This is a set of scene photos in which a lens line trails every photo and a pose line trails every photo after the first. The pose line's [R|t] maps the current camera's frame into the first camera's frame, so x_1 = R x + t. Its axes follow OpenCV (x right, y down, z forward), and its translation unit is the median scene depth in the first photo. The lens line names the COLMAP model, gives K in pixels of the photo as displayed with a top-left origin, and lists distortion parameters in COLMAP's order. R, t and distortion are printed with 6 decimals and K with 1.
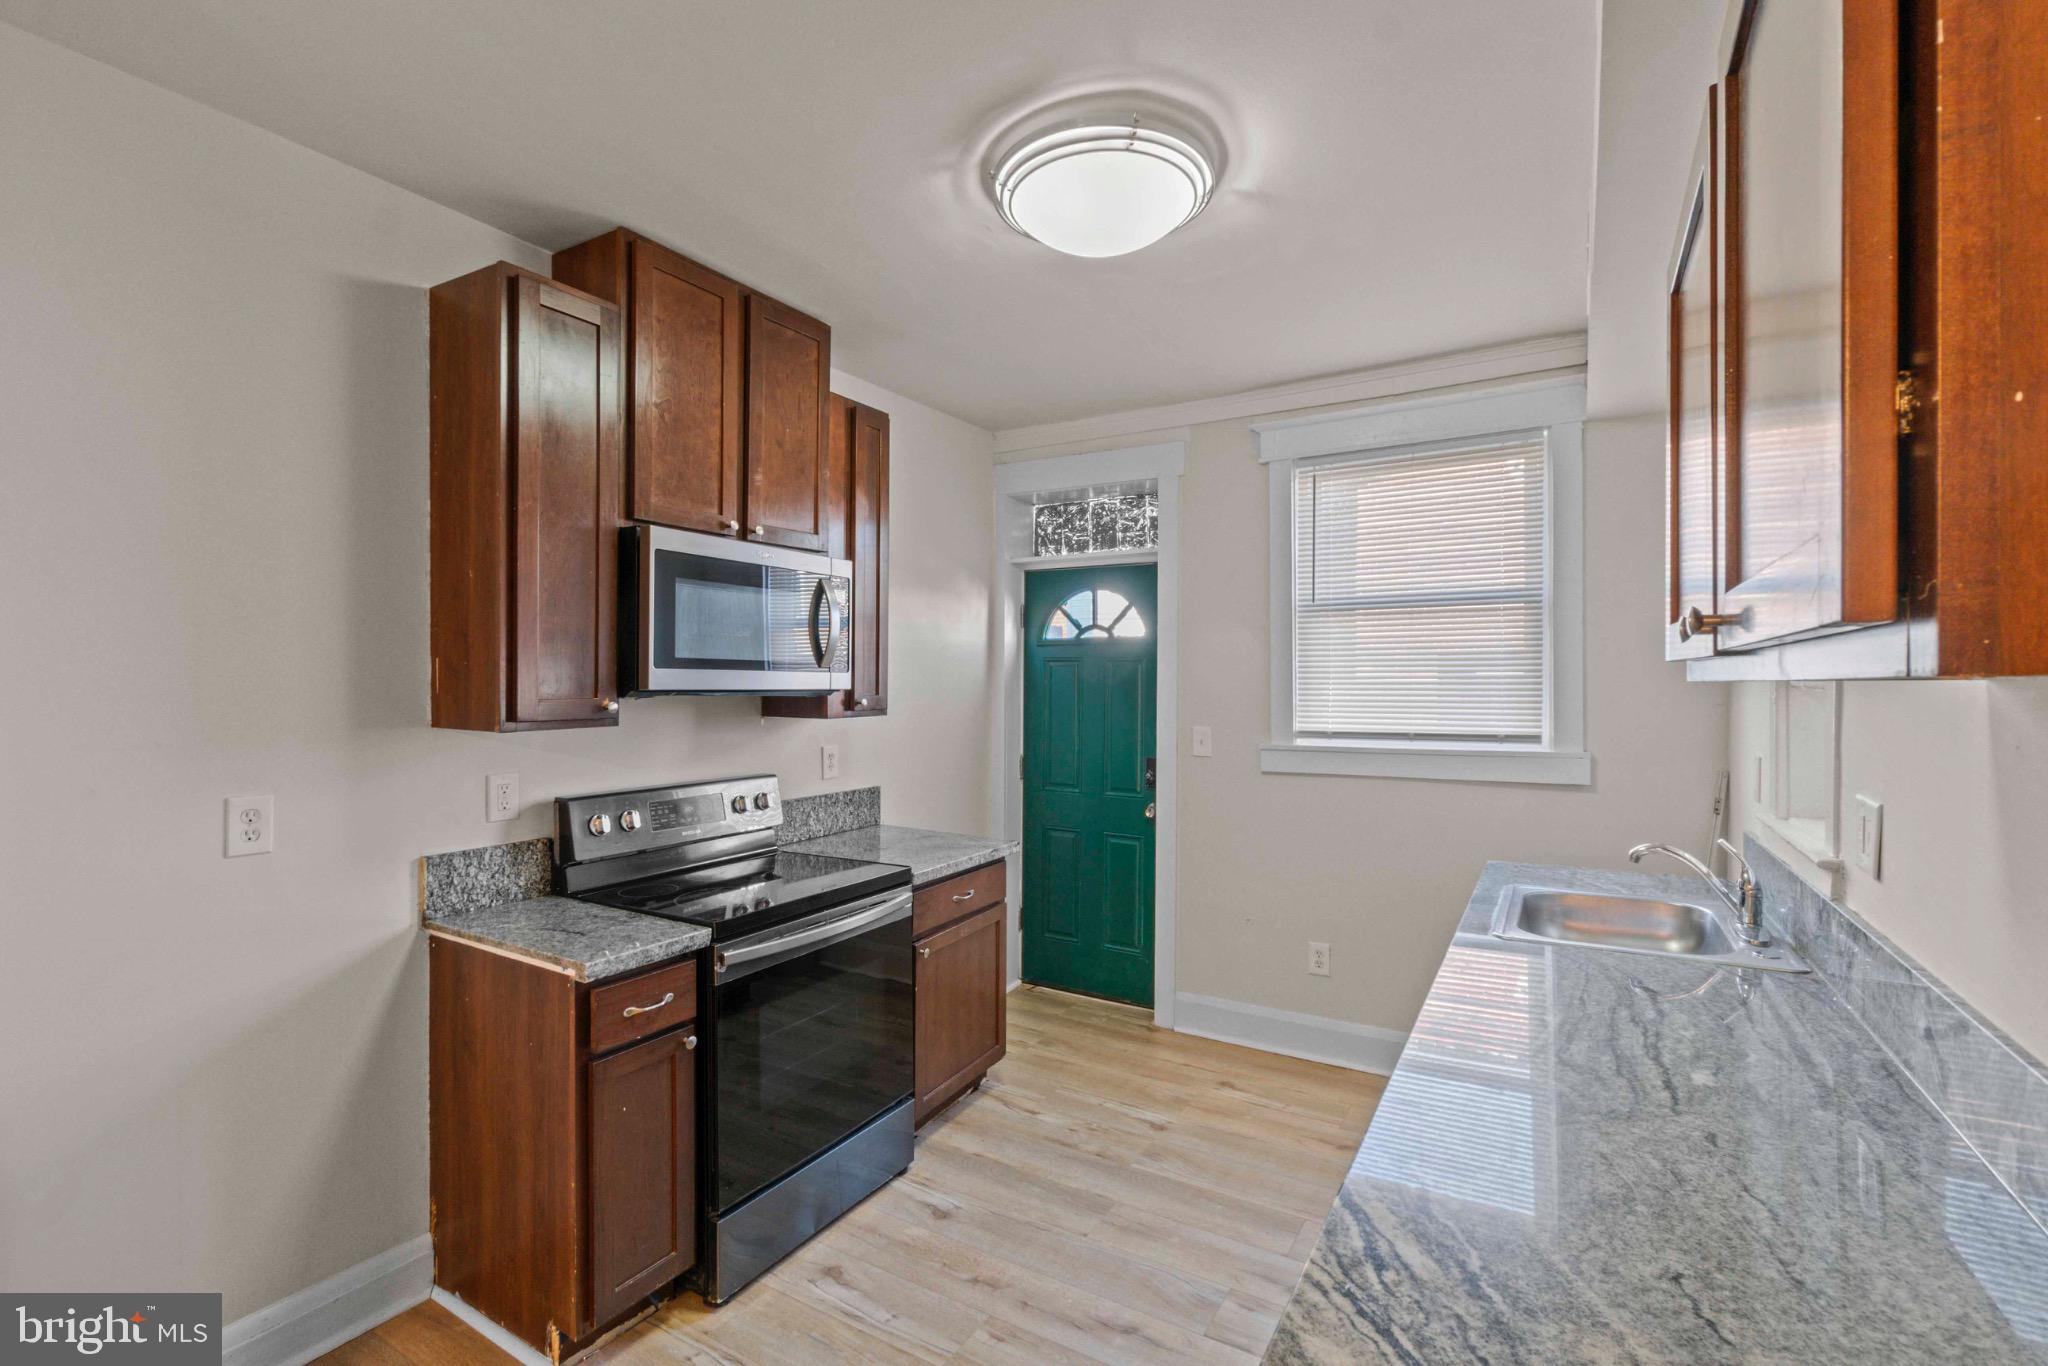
lens RADIAL K [[905.4, 0, 1015.7], [0, 905.4, 666.5], [0, 0, 1]] dist [-0.001334, -0.000240]
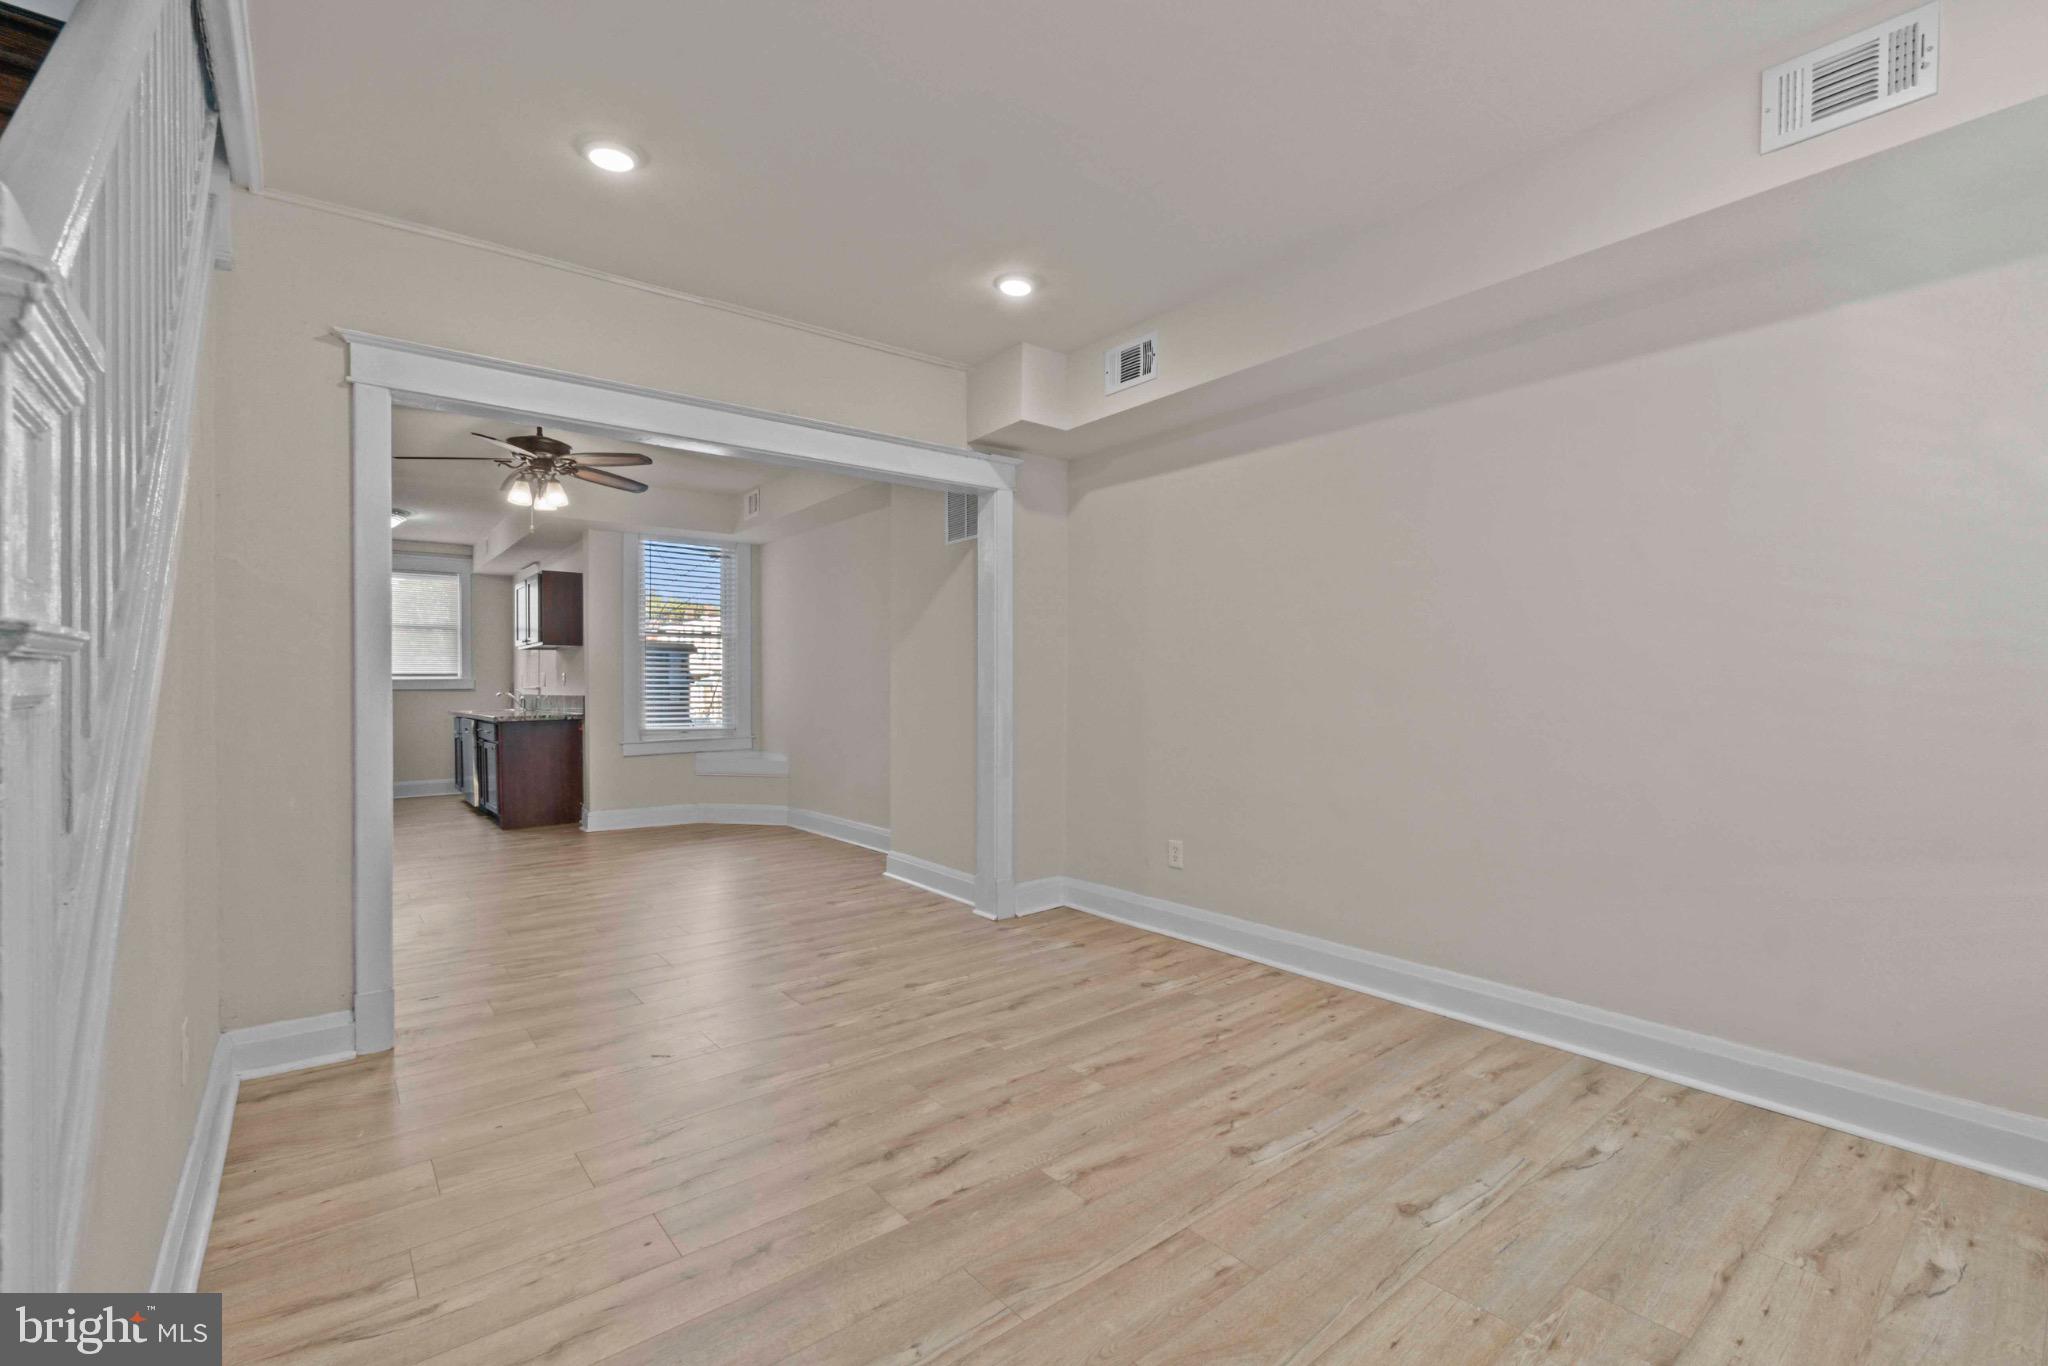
lens RADIAL K [[892.7, 0, 1020.3], [0, 892.7, 688.2], [0, 0, 1]] dist [-0.003476, -0.000240]
pose [[0.338793, -0.001528, 0.940860, -1.501679], [-0.011984, 0.999911, 0.005939, 0.078221], [-0.940784, -0.013287, 0.338745, -1.691388]]
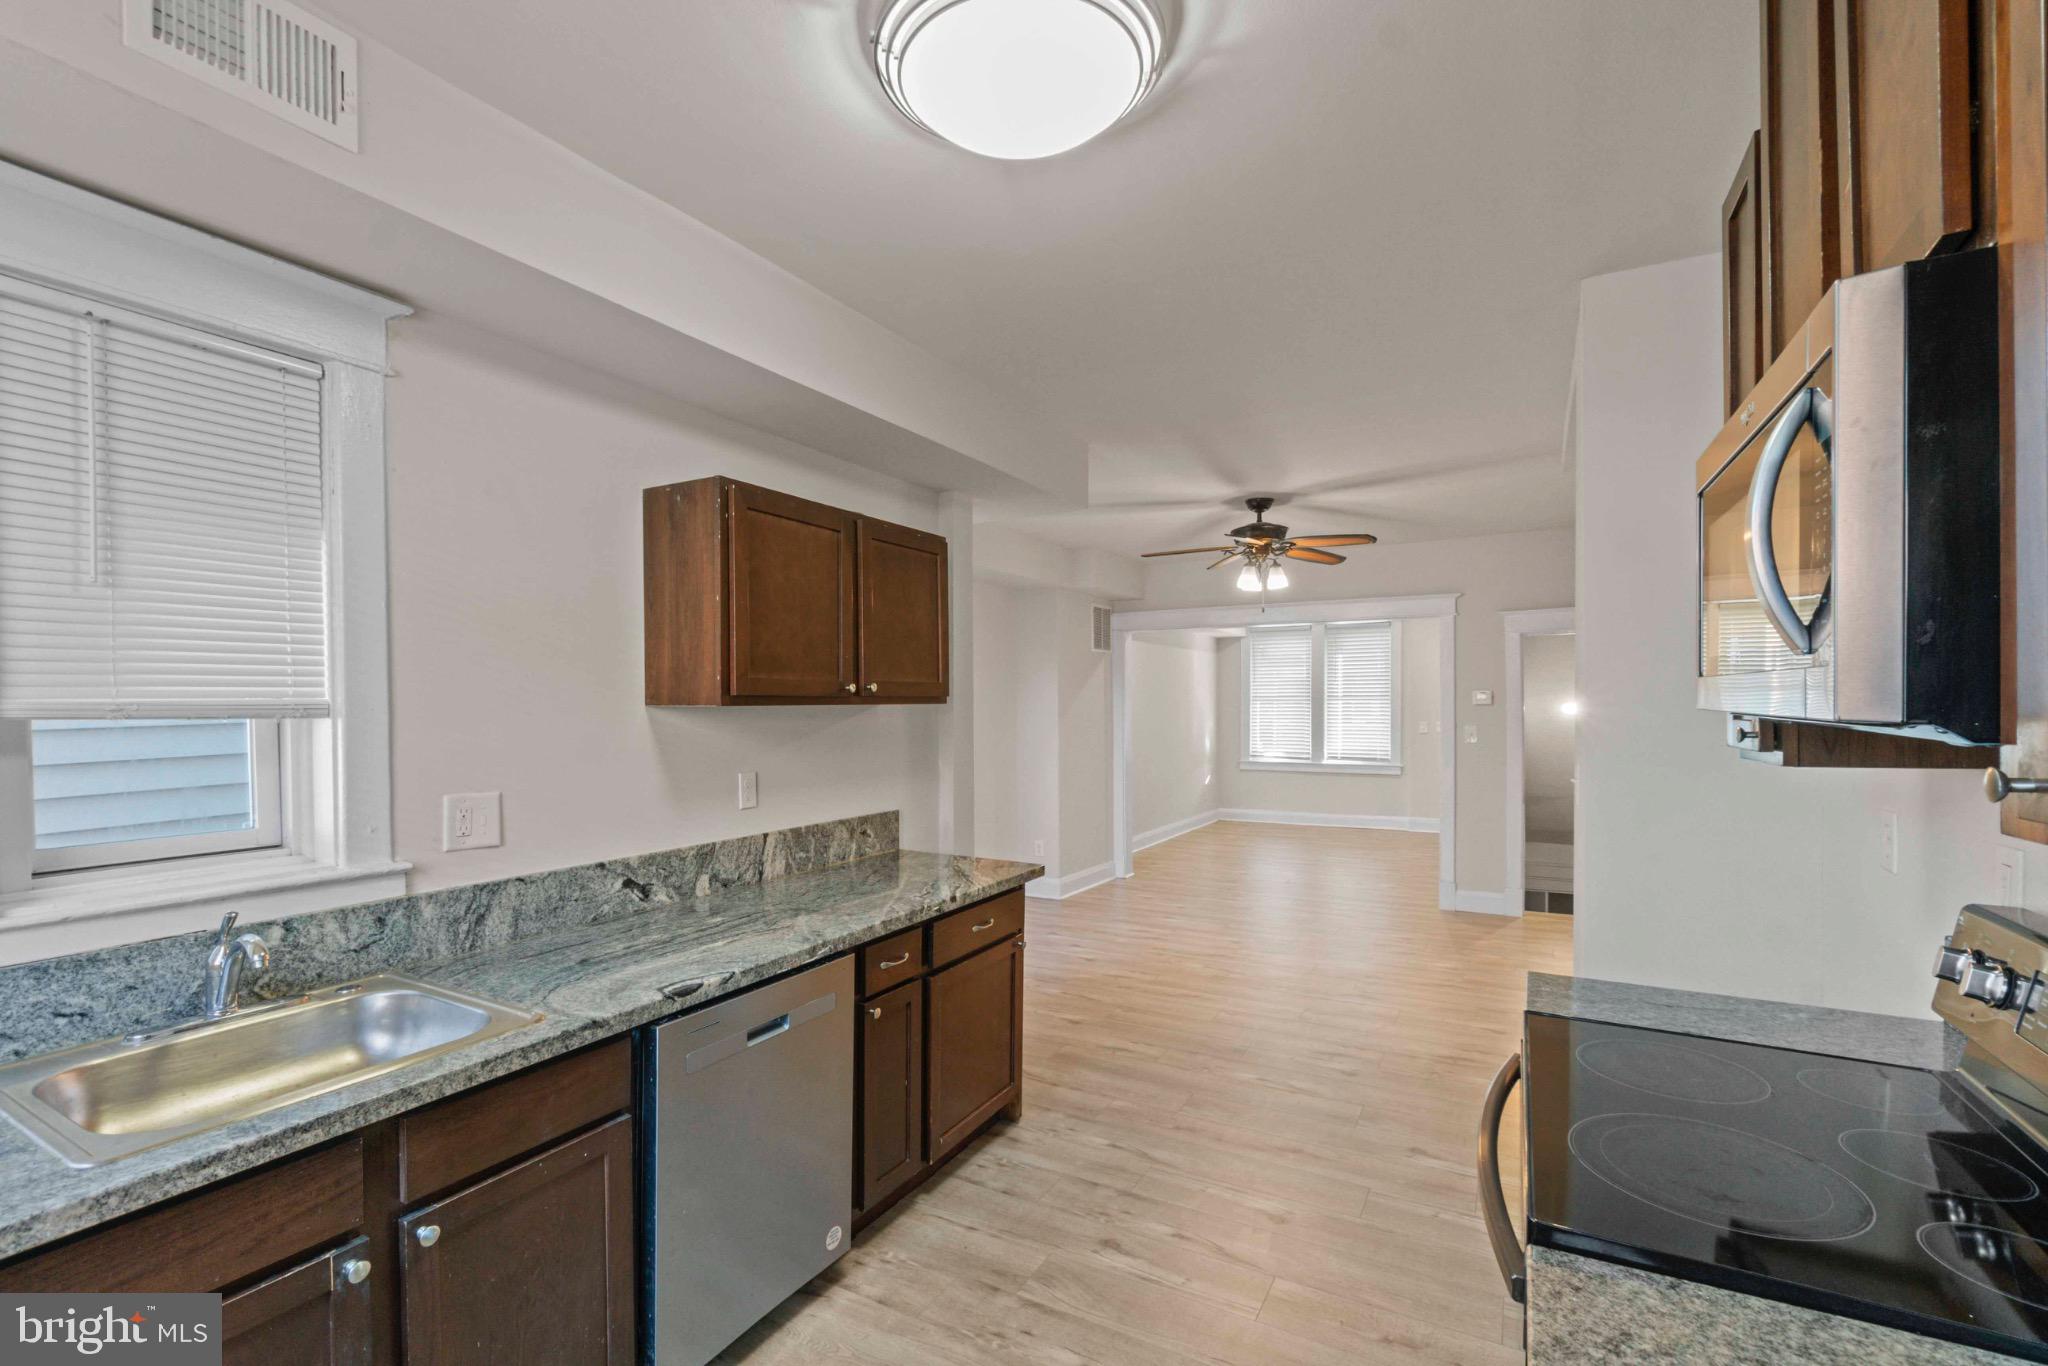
lens RADIAL K [[896.9, 0, 1014.6], [0, 896.9, 719.8], [0, 0, 1]] dist [-0.000725, -0.000075]
pose [[-0.999579, 0.007282, -0.028077, 0.078133], [0.007244, 0.999973, 0.001447, 0.017920], [0.028087, 0.001243, -0.999605, 1.088777]]
